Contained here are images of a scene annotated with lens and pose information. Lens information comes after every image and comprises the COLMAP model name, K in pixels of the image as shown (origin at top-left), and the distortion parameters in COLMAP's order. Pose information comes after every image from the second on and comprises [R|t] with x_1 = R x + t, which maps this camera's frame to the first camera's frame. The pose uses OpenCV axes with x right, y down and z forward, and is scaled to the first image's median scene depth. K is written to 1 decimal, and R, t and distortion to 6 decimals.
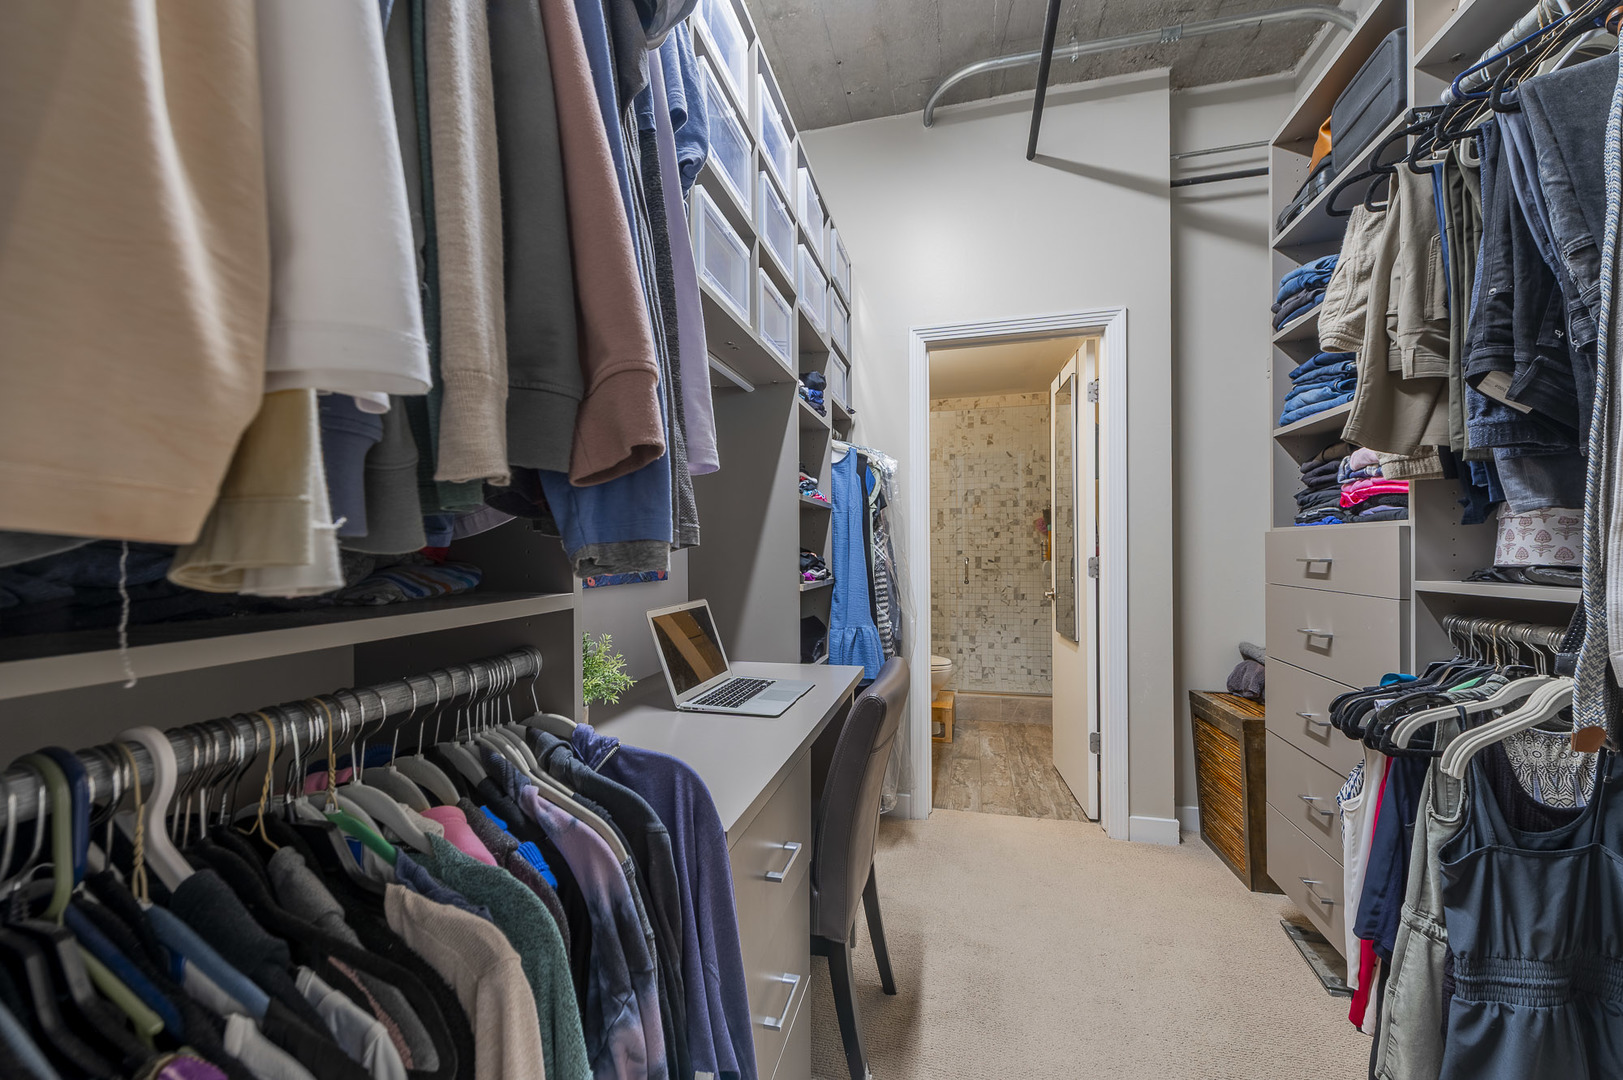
lens RADIAL K [[631.2, 0, 811.0], [0, 631.2, 543.7], [0, 0, 1]] dist [0.009837, -0.001436]
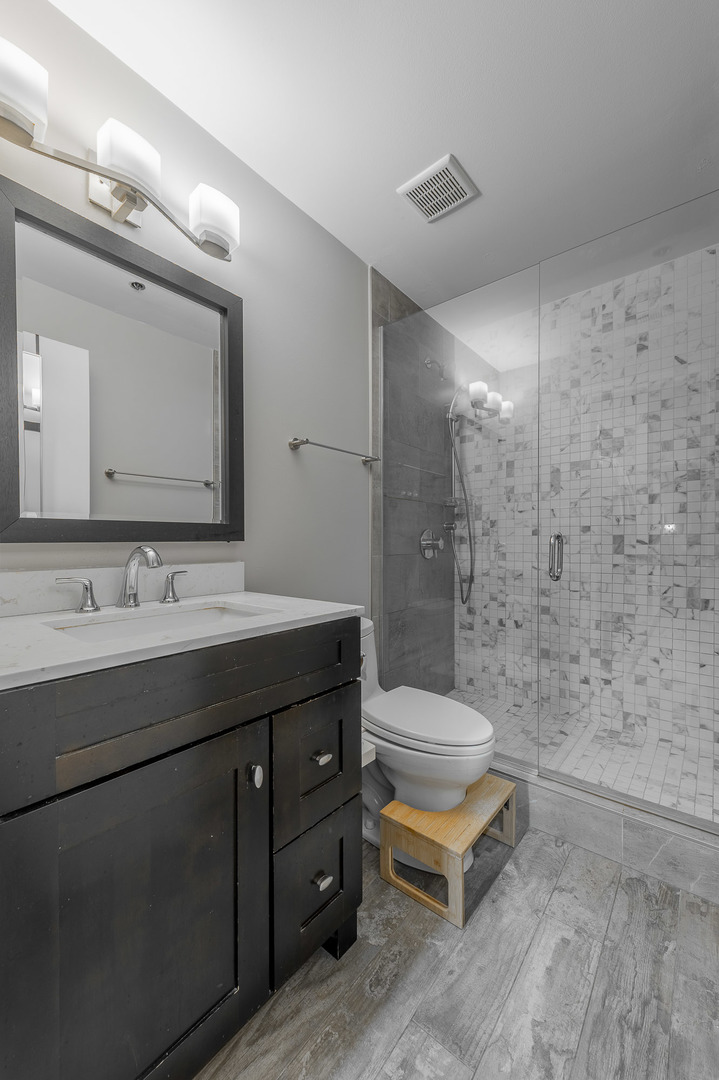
lens RADIAL K [[416.8, 0, 357.3], [0, 416.8, 541.7], [0, 0, 1]] dist [0.001436, 0.000093]
pose [[0.899541, 0.001583, -0.436833, 0.213385], [0.008118, 0.999760, 0.020340, 0.016770], [0.436760, -0.021843, 0.899313, 0.517076]]
